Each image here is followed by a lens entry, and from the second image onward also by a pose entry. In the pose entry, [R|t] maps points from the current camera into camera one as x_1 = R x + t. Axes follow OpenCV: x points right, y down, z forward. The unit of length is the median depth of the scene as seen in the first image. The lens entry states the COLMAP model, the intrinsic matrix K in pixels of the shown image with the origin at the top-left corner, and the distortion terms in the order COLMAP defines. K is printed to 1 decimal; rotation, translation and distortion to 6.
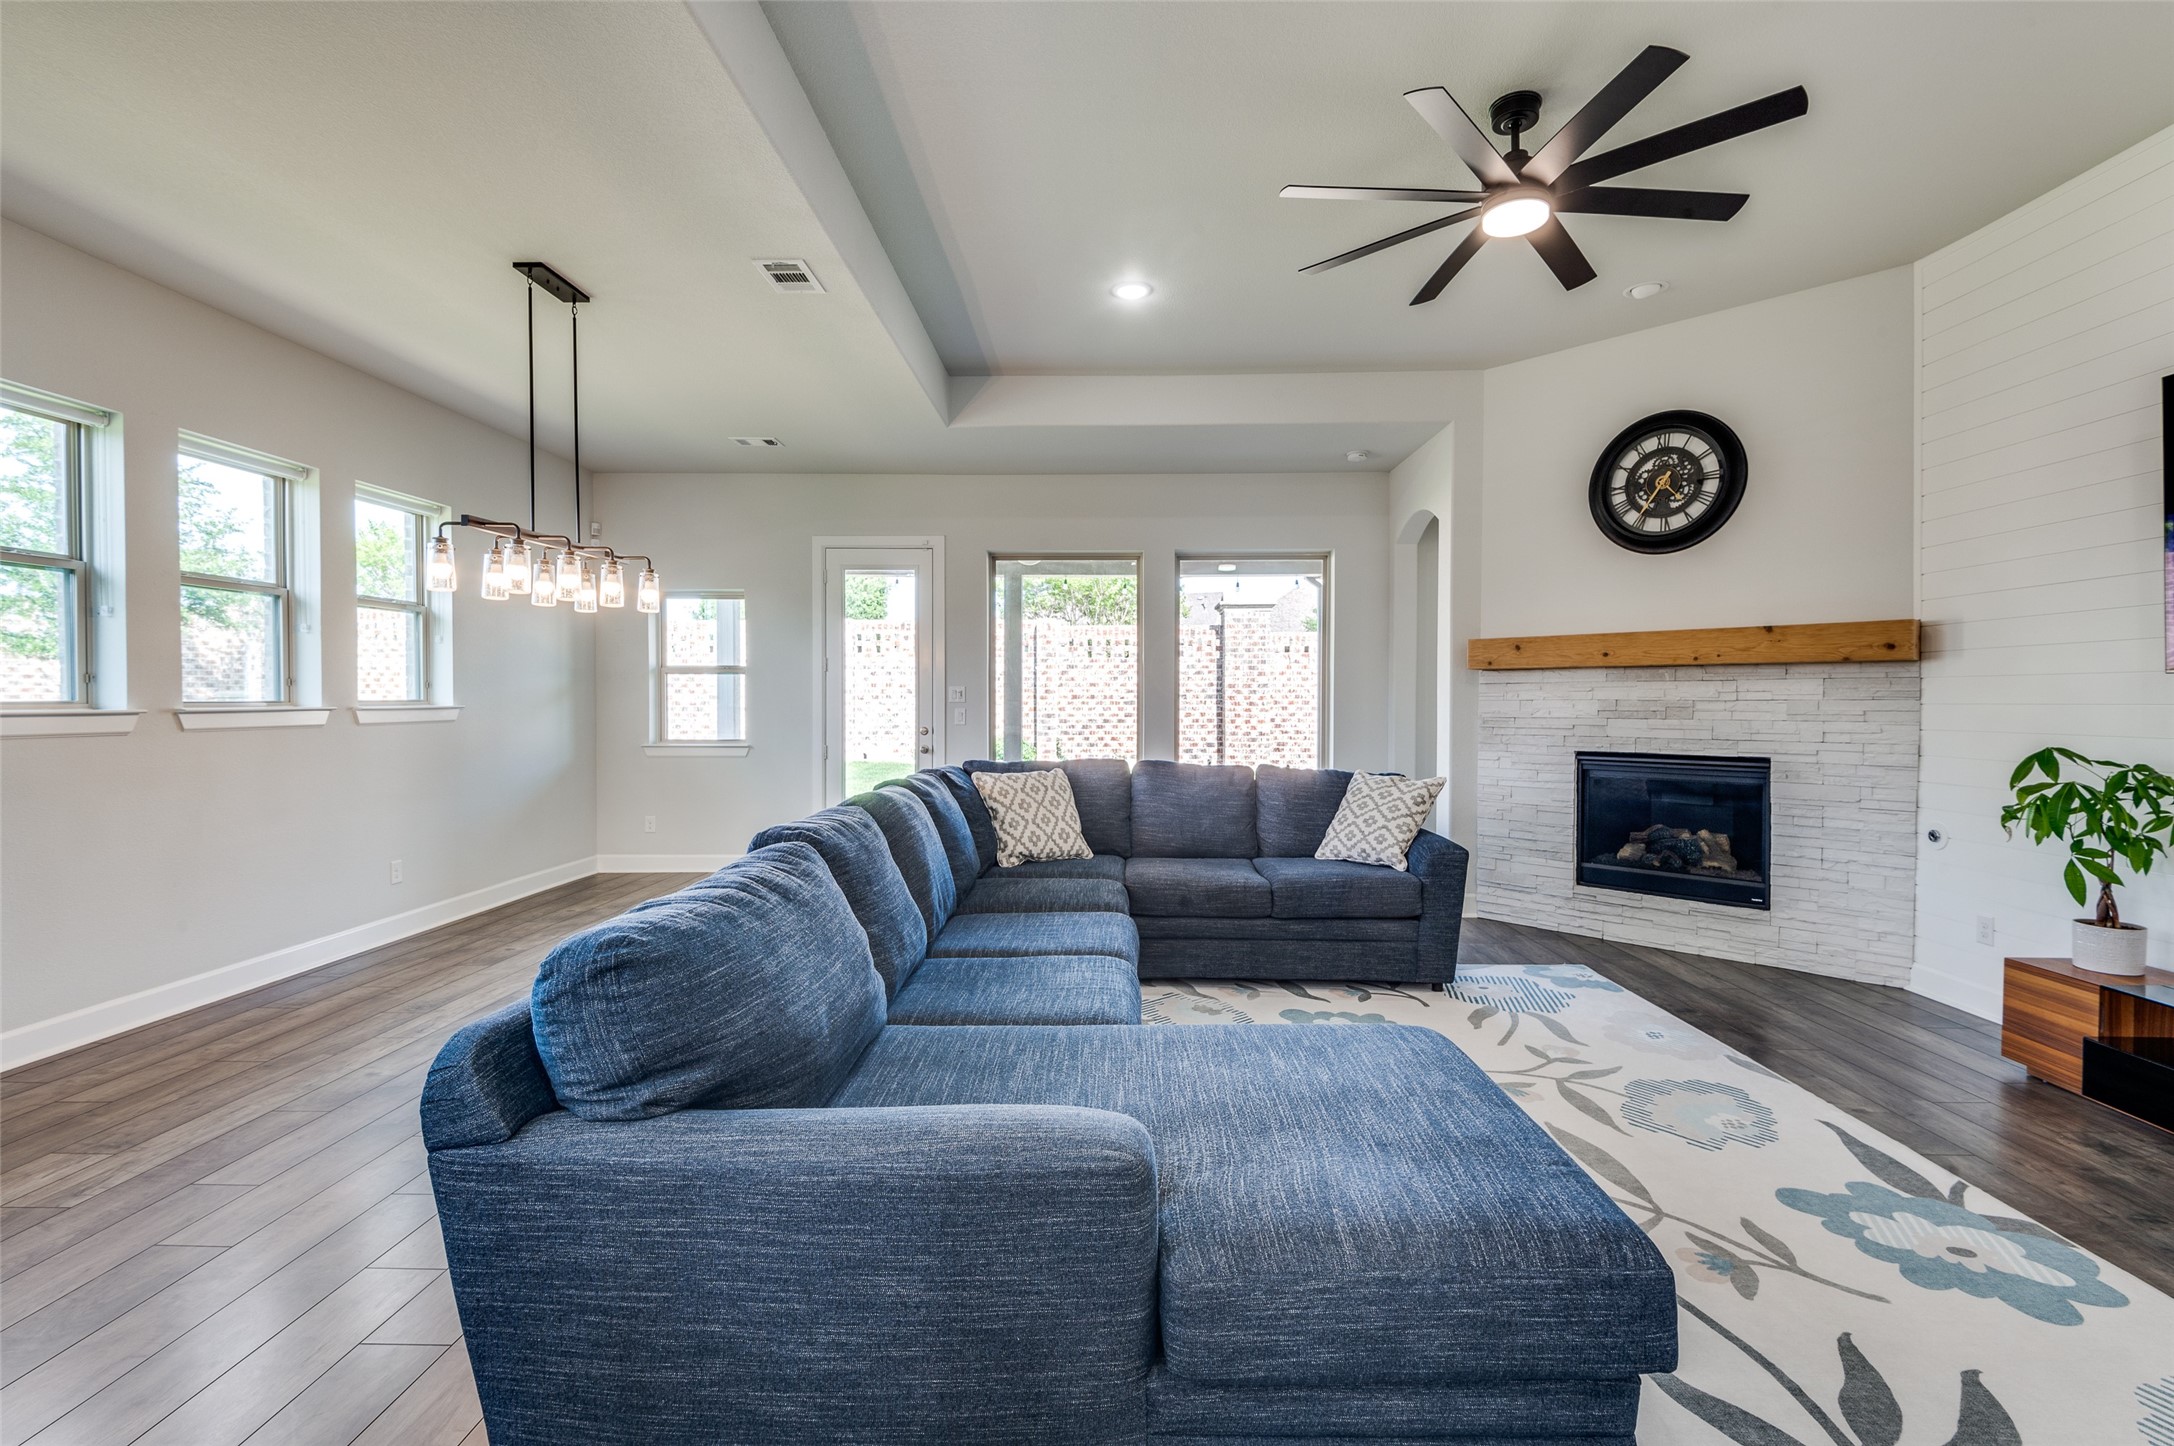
lens RADIAL K [[972.7, 0, 1088.5], [0, 972.7, 716.7], [0, 0, 1]] dist [0.024952, -0.014865]
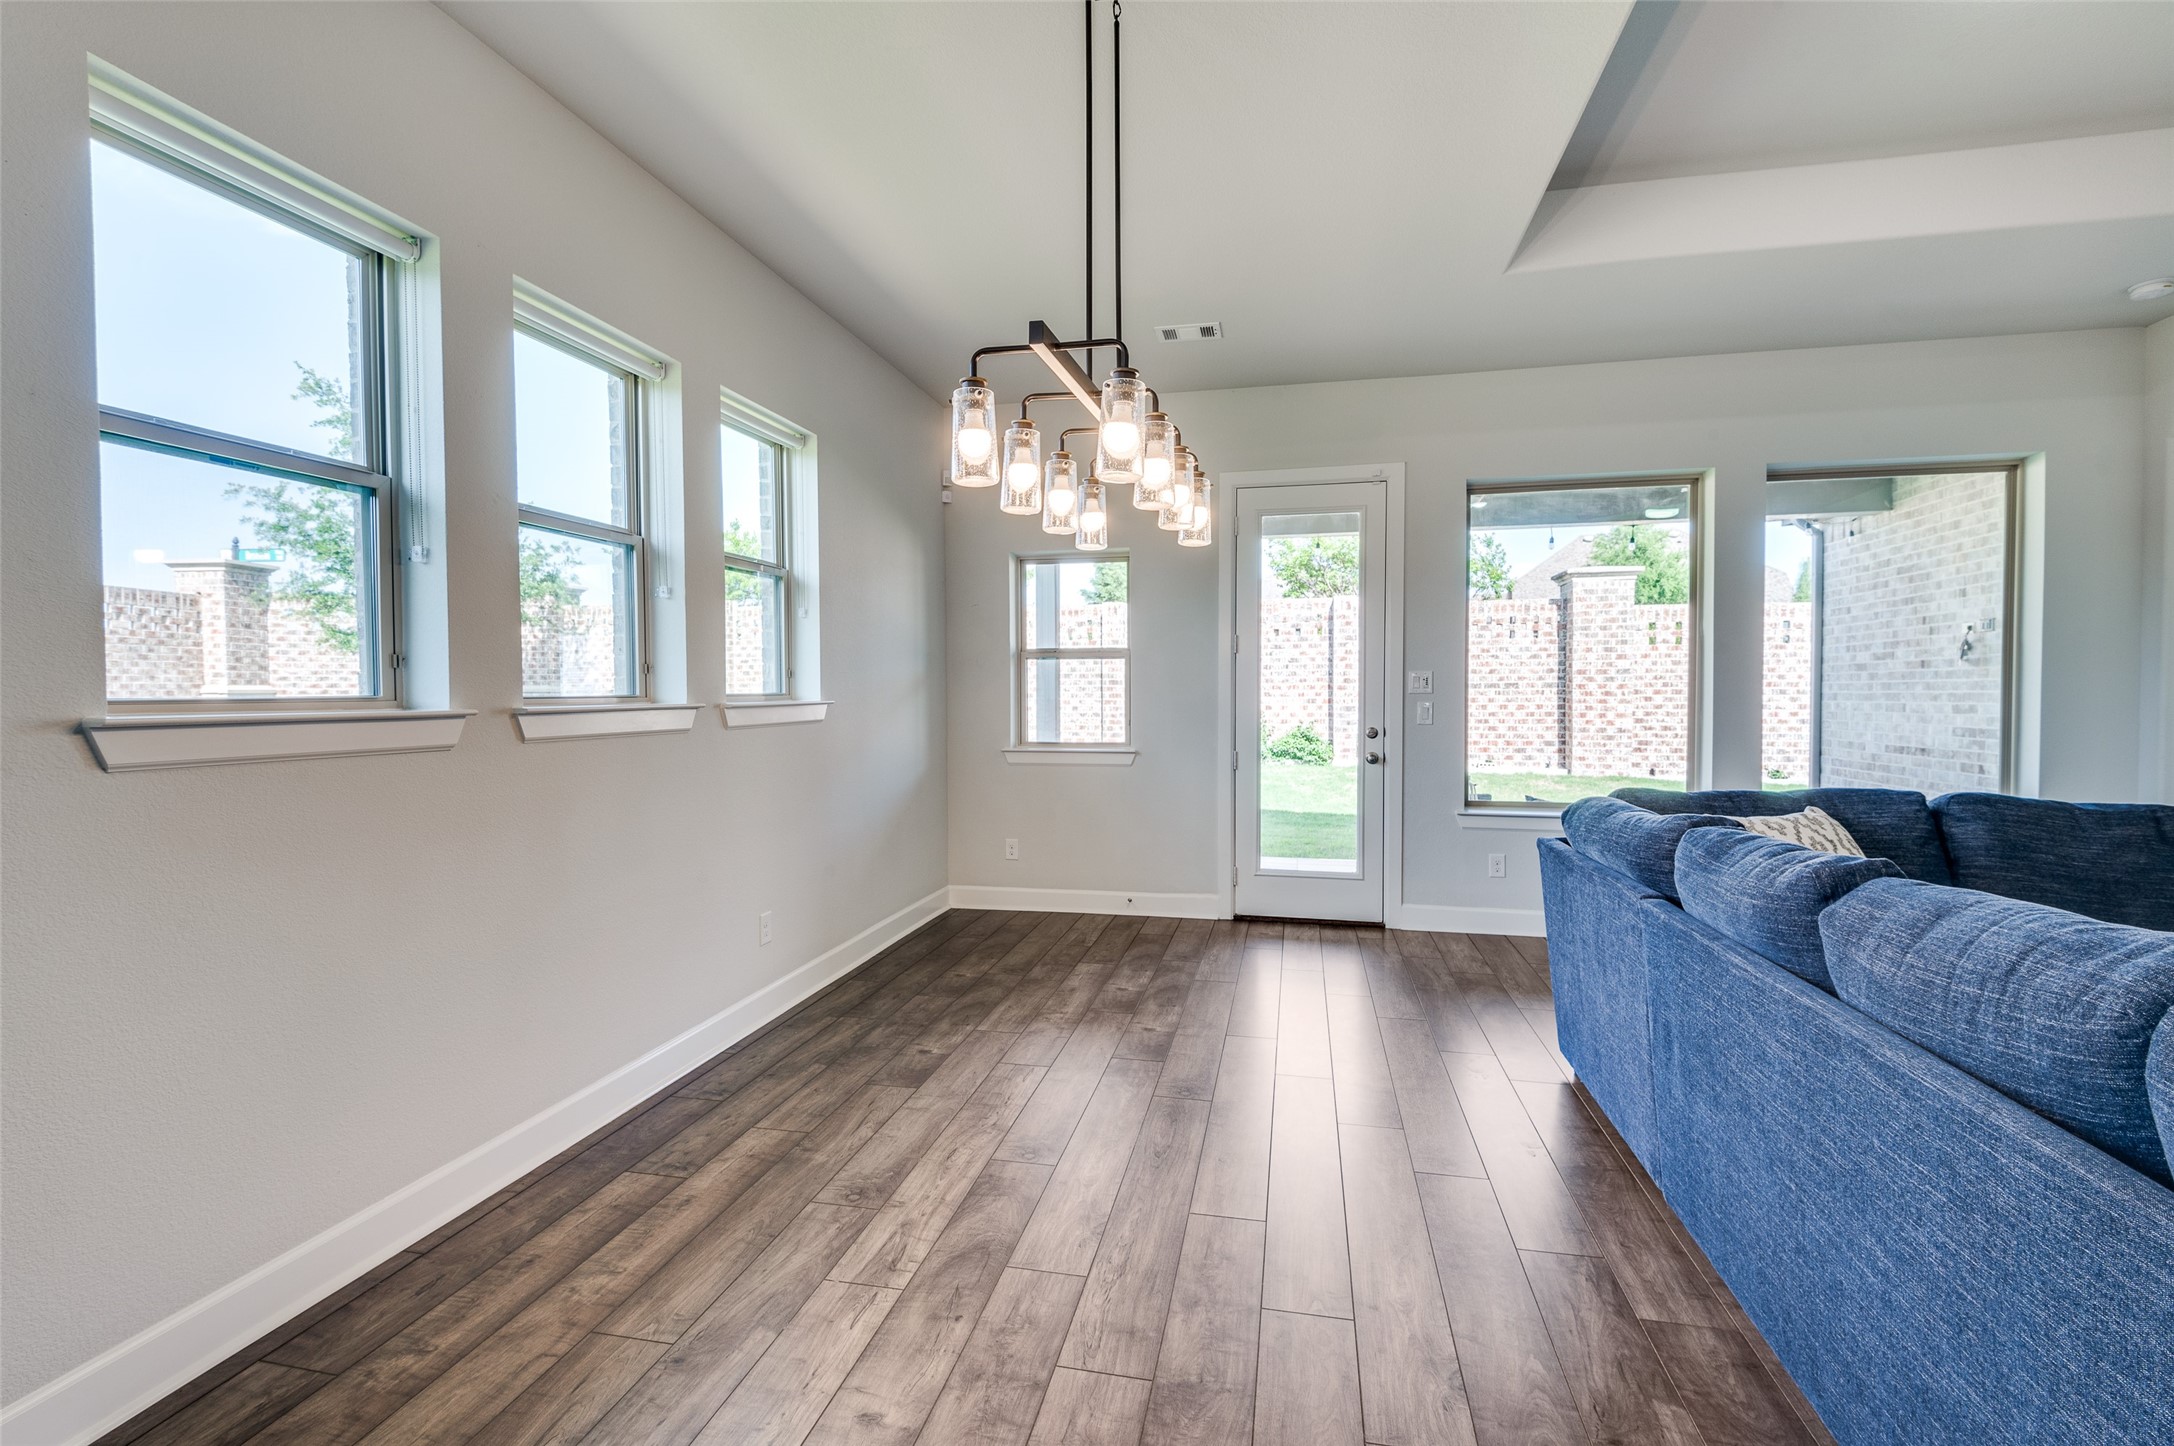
lens RADIAL K [[972.7, 0, 1088.8], [0, 972.7, 714.8], [0, 0, 1]] dist [0.024952, -0.014865]
pose [[0.982328, -0.000748, -0.187165, -0.364696], [0.002035, 0.999976, 0.006685, -0.006026], [0.187156, -0.006947, 0.982306, 0.364990]]
